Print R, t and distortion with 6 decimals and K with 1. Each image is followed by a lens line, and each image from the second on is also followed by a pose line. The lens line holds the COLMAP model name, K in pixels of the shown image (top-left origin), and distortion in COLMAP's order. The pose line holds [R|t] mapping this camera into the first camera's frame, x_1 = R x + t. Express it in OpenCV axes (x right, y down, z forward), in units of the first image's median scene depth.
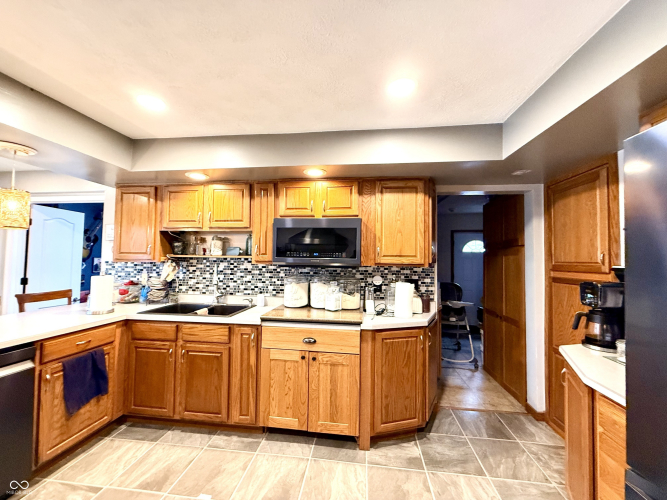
lens RADIAL K [[266.0, 0, 332.8], [0, 266.0, 250.1], [0, 0, 1]] dist [0.000977, -0.000453]
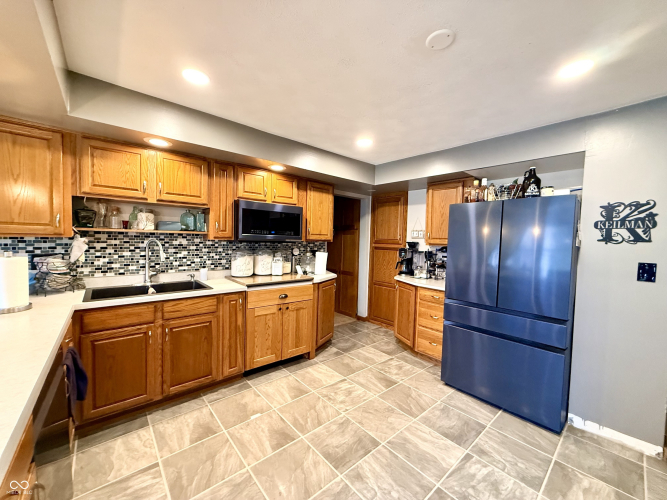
lens RADIAL K [[266.0, 0, 332.8], [0, 266.0, 250.1], [0, 0, 1]] dist [0.000977, -0.000453]
pose [[0.671695, -0.028610, 0.740275, -0.823663], [-0.043345, 0.996024, 0.077824, -0.011016], [-0.739559, -0.084361, 0.667784, -0.069695]]
